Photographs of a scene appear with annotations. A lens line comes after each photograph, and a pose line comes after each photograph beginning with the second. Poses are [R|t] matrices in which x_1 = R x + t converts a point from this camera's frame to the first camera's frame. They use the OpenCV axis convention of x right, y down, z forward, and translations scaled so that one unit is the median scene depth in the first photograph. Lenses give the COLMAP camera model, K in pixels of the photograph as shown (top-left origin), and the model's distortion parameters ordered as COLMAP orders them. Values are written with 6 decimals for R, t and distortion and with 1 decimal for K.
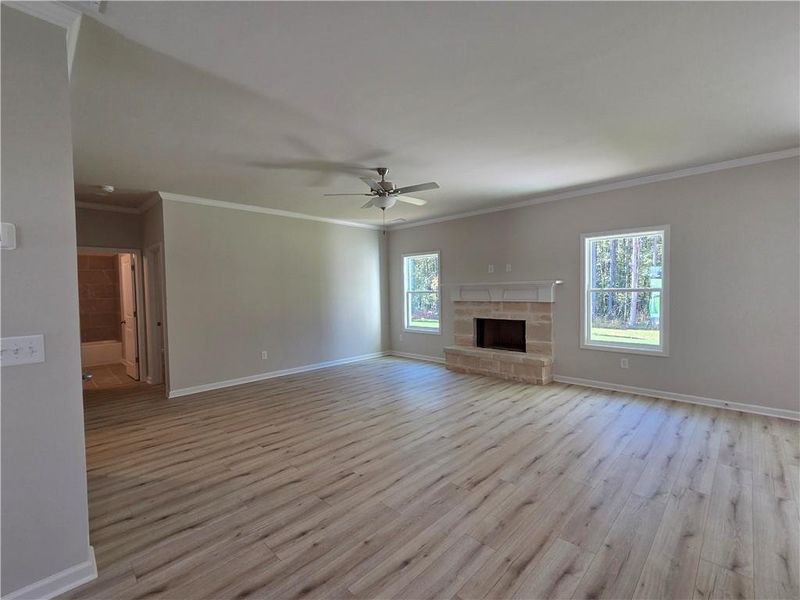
lens RADIAL K [[358.5, 0, 393.8], [0, 358.5, 303.8], [0, 0, 1]] dist [0.001745, 0.002836]
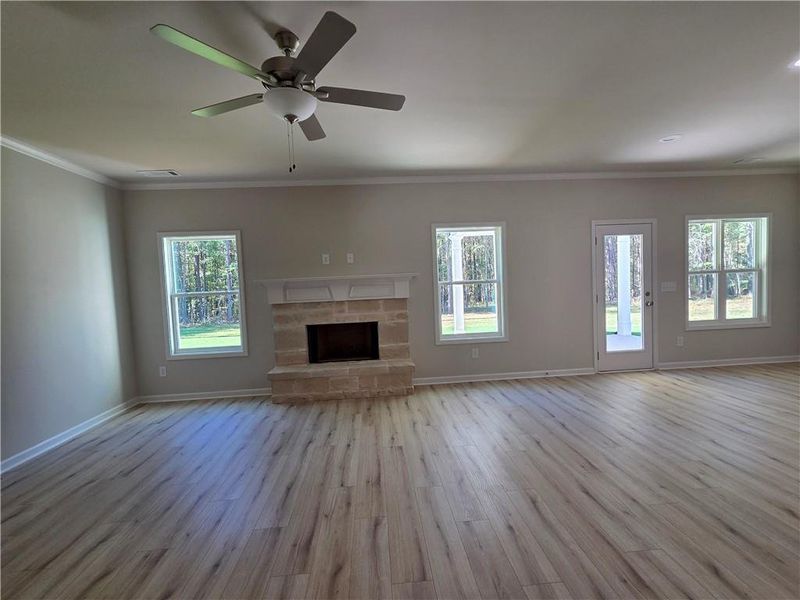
lens RADIAL K [[358.5, 0, 399.0], [0, 358.5, 300.1], [0, 0, 1]] dist [0.001745, 0.002836]
pose [[0.656903, -0.047605, 0.752471, -0.311725], [0.061377, 0.998069, 0.009561, -0.011185], [-0.751473, 0.039904, 0.658557, 0.563592]]
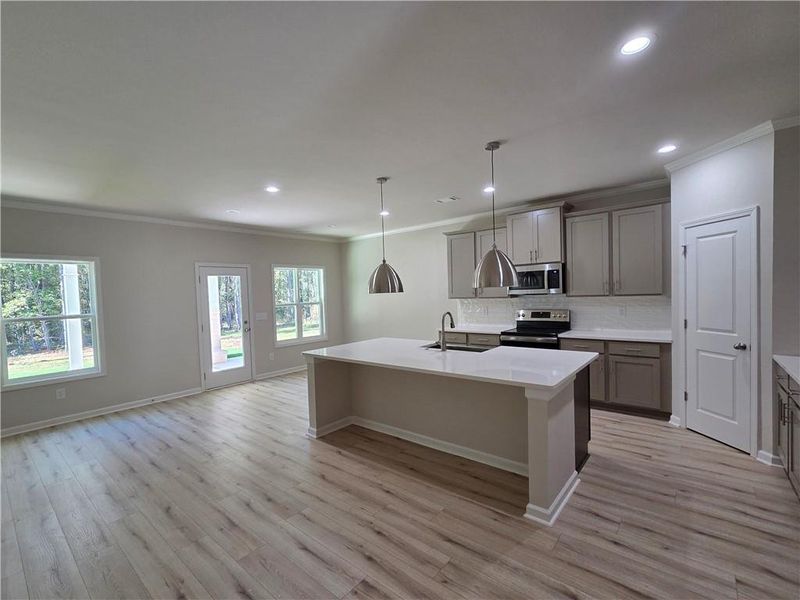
lens RADIAL K [[358.5, 0, 392.5], [0, 358.5, 302.5], [0, 0, 1]] dist [0.001745, 0.002836]
pose [[-0.074493, -0.006240, 0.997202, -0.449106], [0.077737, 0.996901, 0.012045, -0.023815], [-0.994187, 0.078417, -0.073777, 0.197266]]
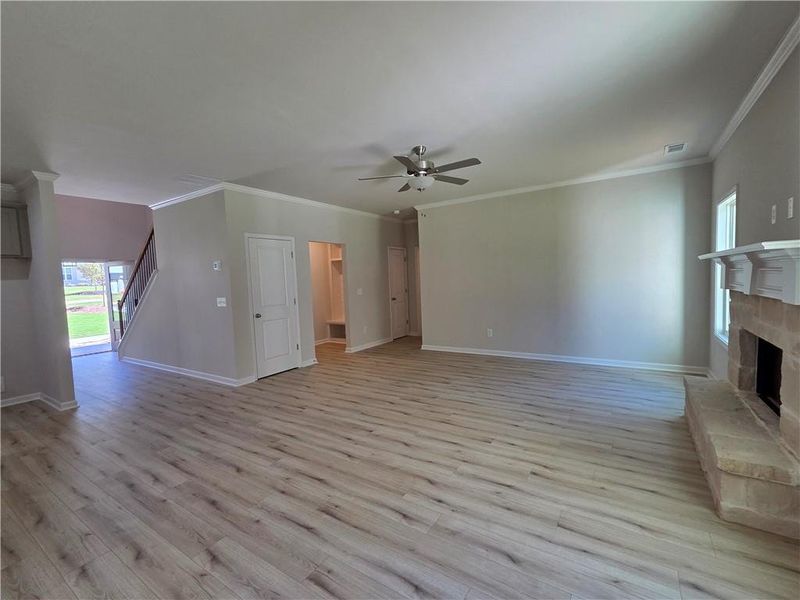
lens RADIAL K [[358.5, 0, 392.3], [0, 358.5, 302.7], [0, 0, 1]] dist [0.001745, 0.002836]
pose [[0.185669, 0.075029, -0.979744, 0.895661], [-0.002093, 0.997108, 0.075962, -0.040111], [0.982610, -0.012053, 0.185290, 0.735904]]
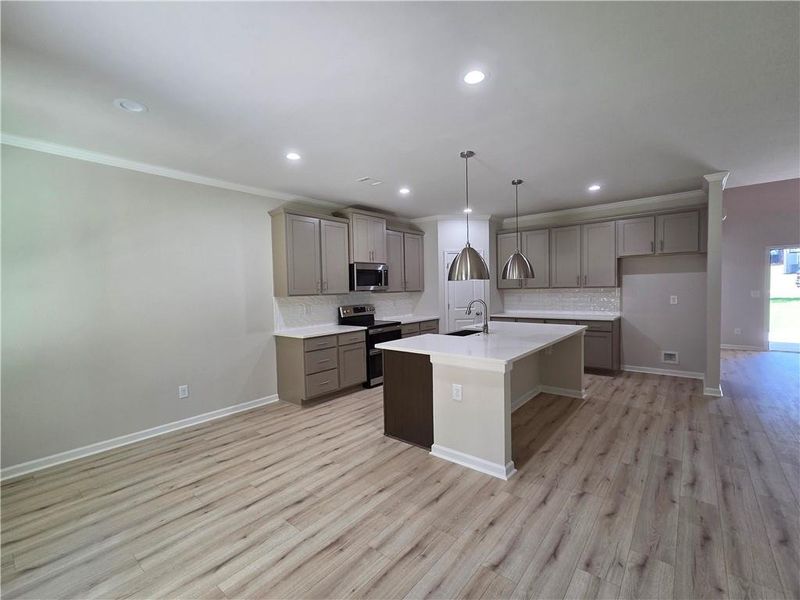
lens RADIAL K [[358.5, 0, 396.3], [0, 358.5, 302.7], [0, 0, 1]] dist [0.001745, 0.002836]
pose [[-0.995332, 0.044762, -0.085498, 0.767055], [0.037508, 0.995705, 0.084647, -0.064259], [0.088919, 0.081045, -0.992736, 0.990646]]
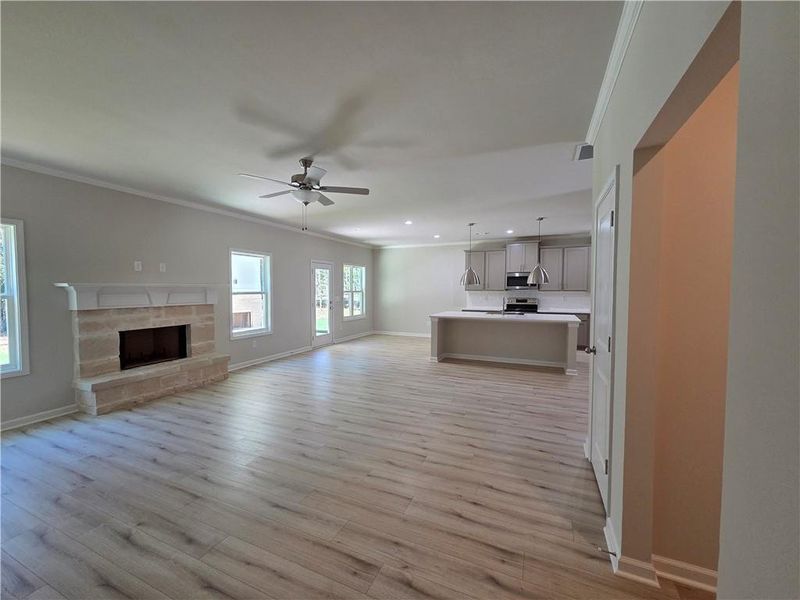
lens RADIAL K [[328.5, 0, 392.1], [0, 328.5, 300.3], [0, 0, 1]] dist [0.002013, 0.000239]
pose [[-0.342915, -0.014500, 0.939255, -0.904042], [0.043891, 0.998542, 0.031440, -0.030546], [-0.938341, 0.052006, -0.341778, 1.081343]]
